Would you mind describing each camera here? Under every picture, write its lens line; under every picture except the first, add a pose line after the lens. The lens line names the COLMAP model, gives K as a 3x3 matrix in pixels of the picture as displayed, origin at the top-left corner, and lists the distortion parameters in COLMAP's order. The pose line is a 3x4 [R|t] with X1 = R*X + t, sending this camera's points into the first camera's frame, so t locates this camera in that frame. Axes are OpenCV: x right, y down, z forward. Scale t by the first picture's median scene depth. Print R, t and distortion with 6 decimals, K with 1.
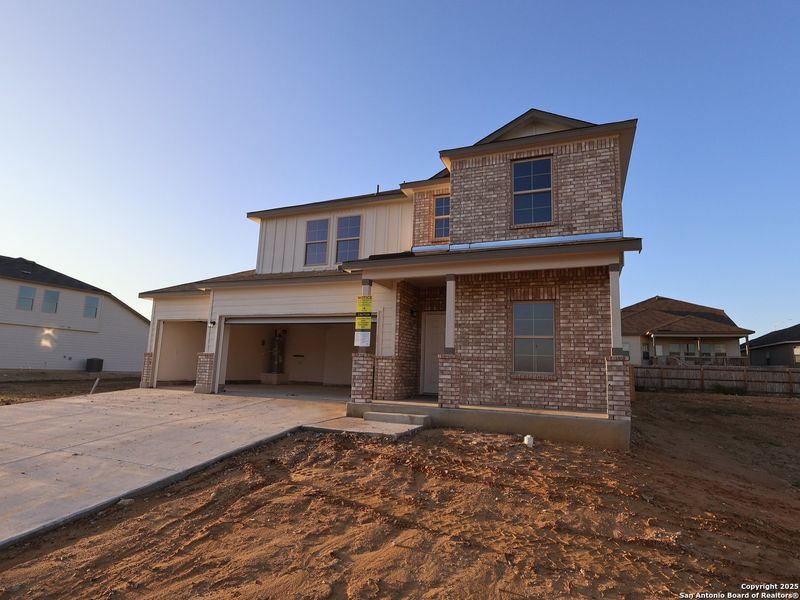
lens RADIAL K [[434.6, 0, 400.0], [0, 434.6, 303.2], [0, 0, 1]] dist [0.003650, -0.000553]
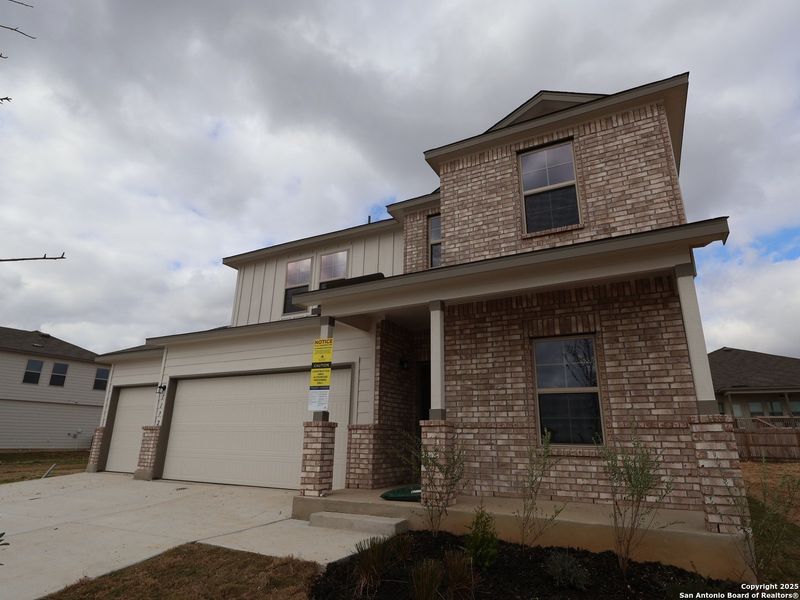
lens RADIAL K [[444.5, 0, 400.8], [0, 444.5, 304.3], [0, 0, 1]] dist [0.000830, -0.000558]
pose [[0.995688, -0.045686, -0.080734, 0.111259], [0.033502, 0.988674, -0.146290, 0.038162], [0.086504, 0.142954, 0.985942, 0.278903]]
